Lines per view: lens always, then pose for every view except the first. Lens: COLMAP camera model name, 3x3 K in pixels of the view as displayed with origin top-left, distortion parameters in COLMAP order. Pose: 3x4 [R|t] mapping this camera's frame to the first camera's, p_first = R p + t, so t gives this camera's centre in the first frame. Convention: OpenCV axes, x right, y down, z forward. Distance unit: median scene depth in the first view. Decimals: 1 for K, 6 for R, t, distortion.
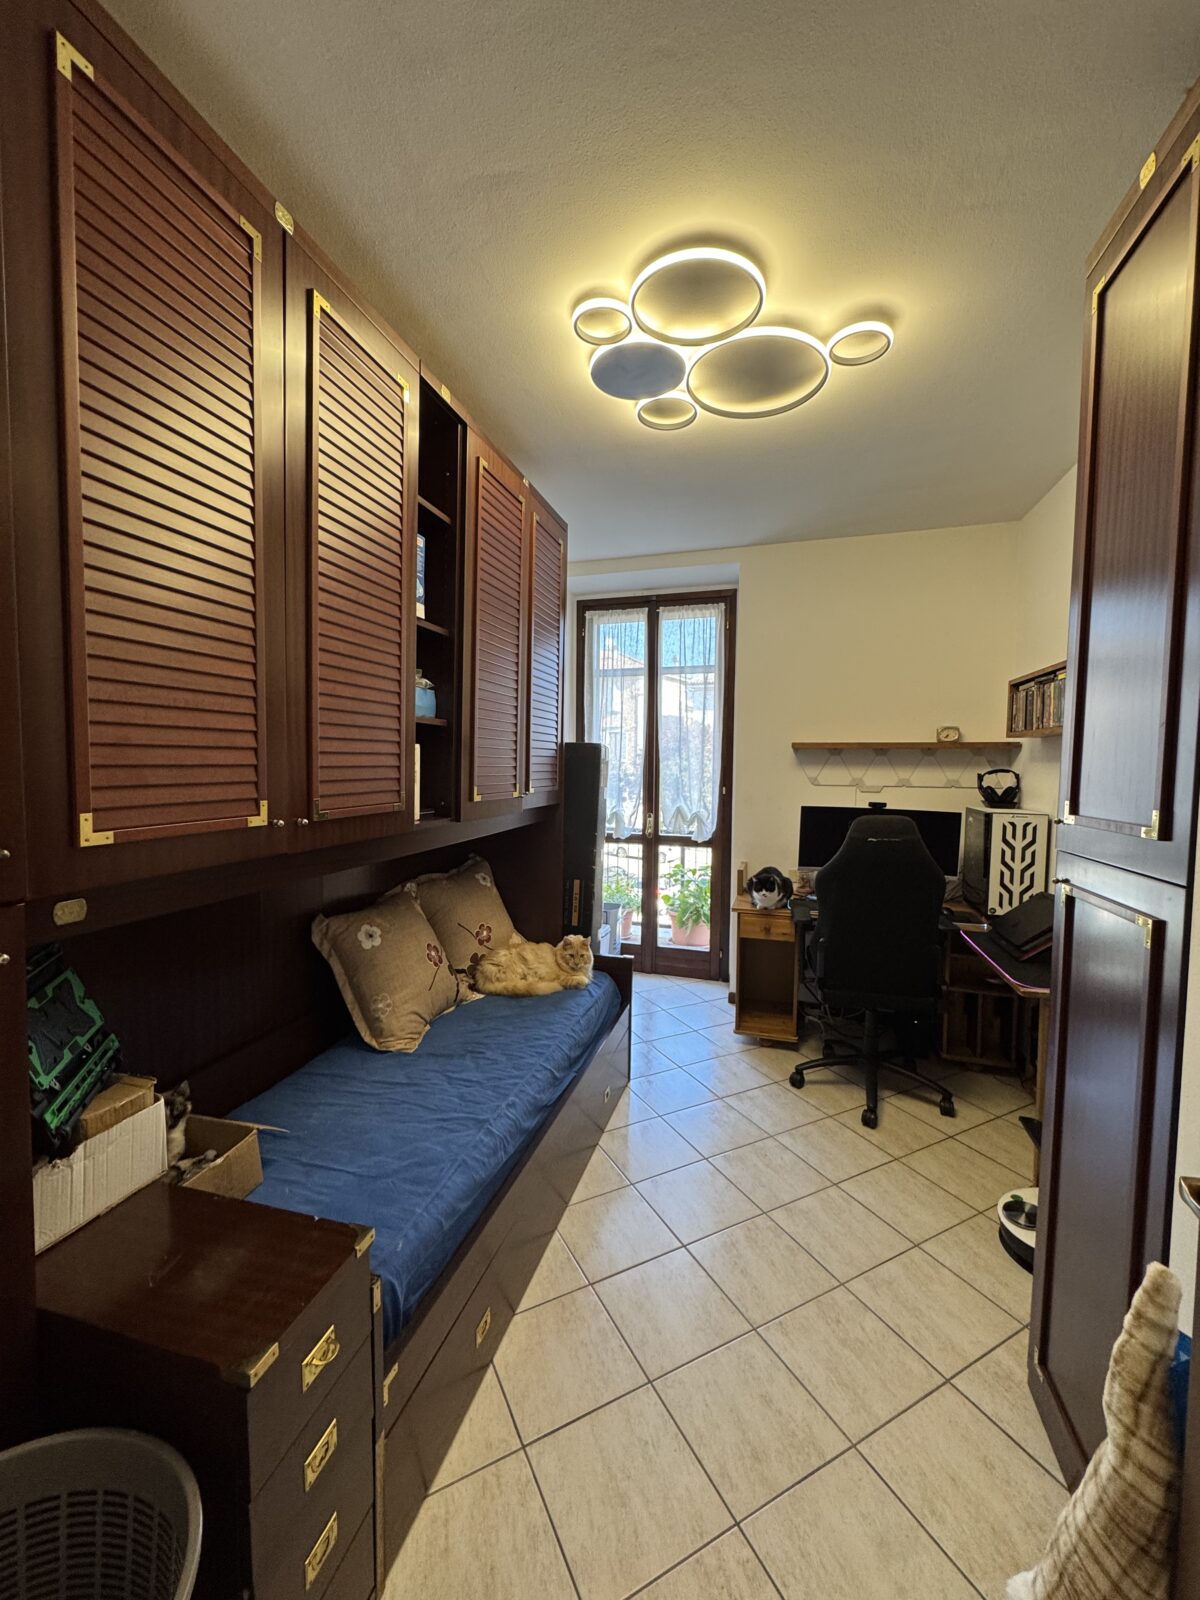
lens RADIAL K [[639.1, 0, 600.0], [0, 639.1, 800.0], [0, 0, 1]] dist [-0.000941, 0.000142]
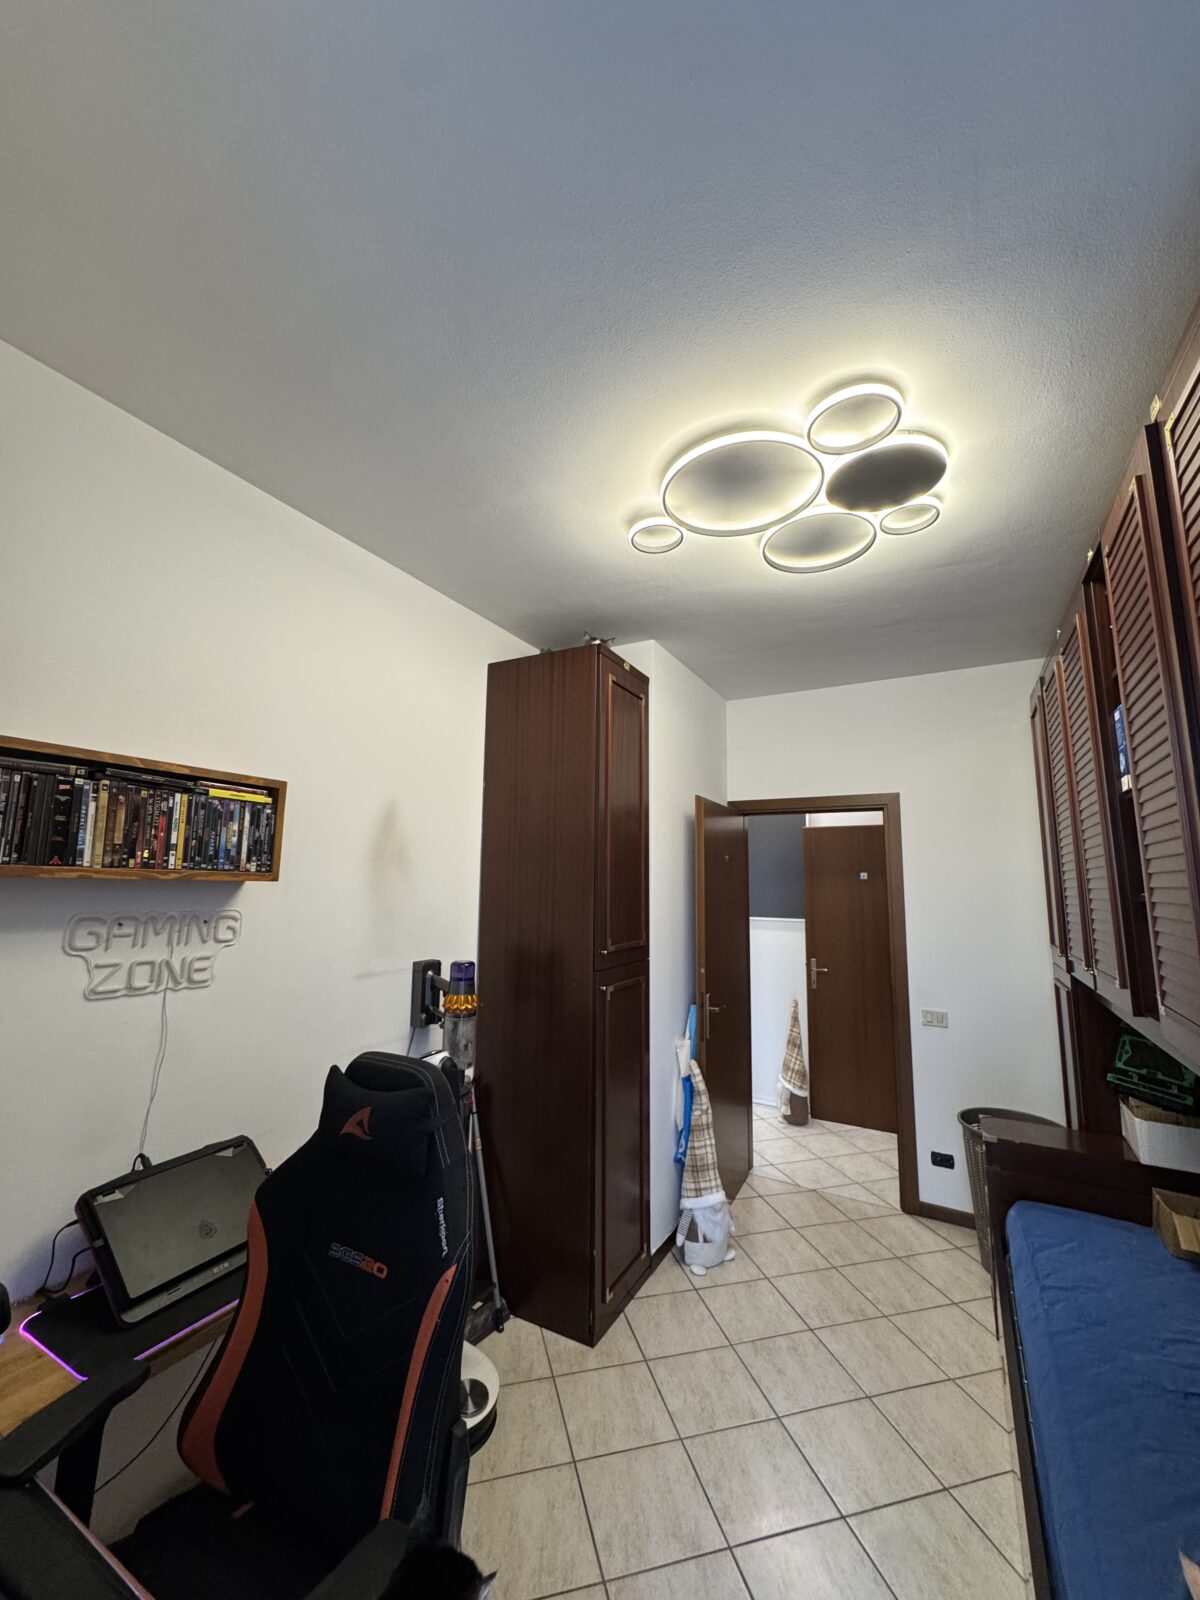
lens RADIAL K [[639.1, 0, 600.0], [0, 639.1, 800.0], [0, 0, 1]] dist [-0.000941, 0.000142]
pose [[-0.975893, 0.002792, 0.218230, 0.295683], [-0.016968, 0.995921, -0.088620, -0.186445], [-0.217587, -0.090187, -0.971865, 2.262926]]
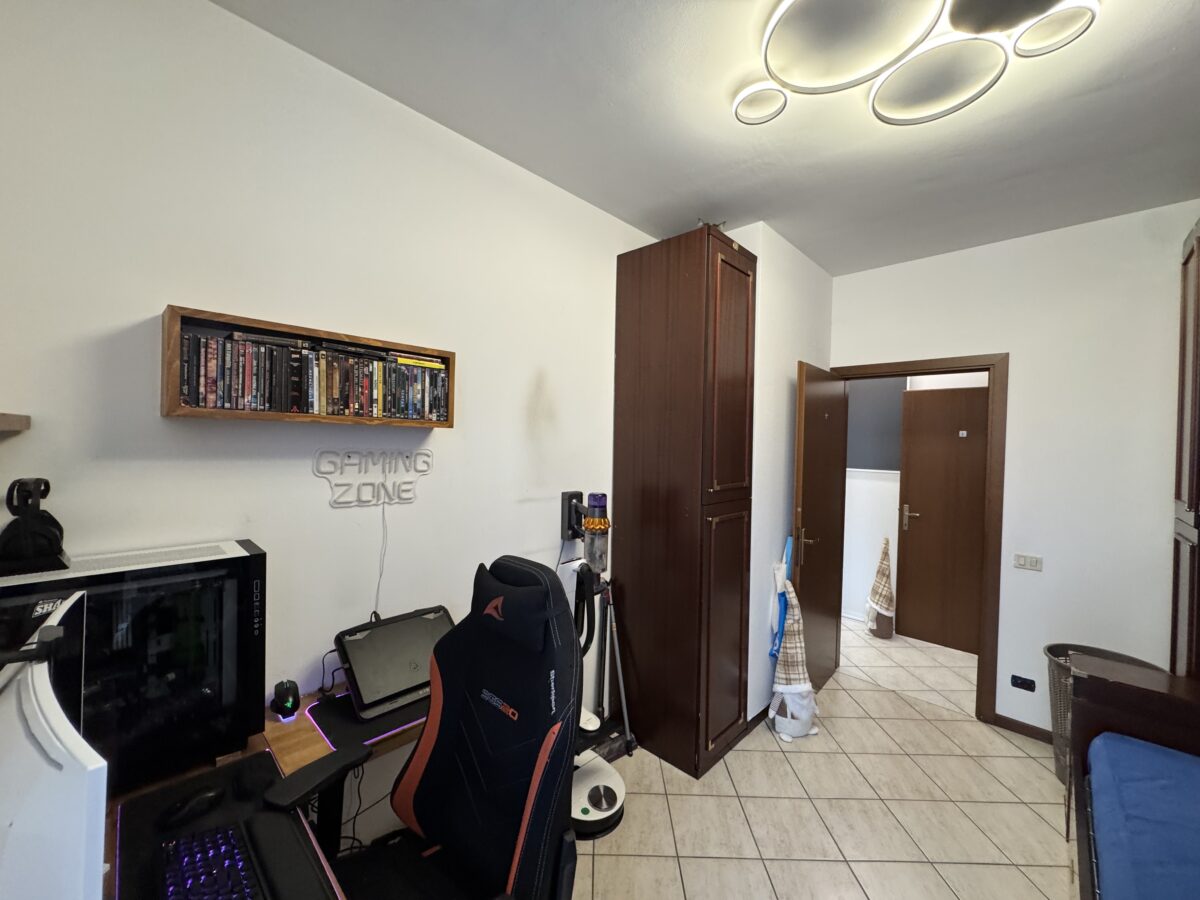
lens RADIAL K [[479.3, 0, 599.1], [0, 479.3, 449.1], [0, 0, 1]] dist [-0.000941, 0.000142]
pose [[-0.886702, -0.041270, 0.460496, 0.271431], [-0.015650, 0.998117, 0.059317, -0.160160], [-0.462077, 0.045390, -0.885678, 2.136969]]
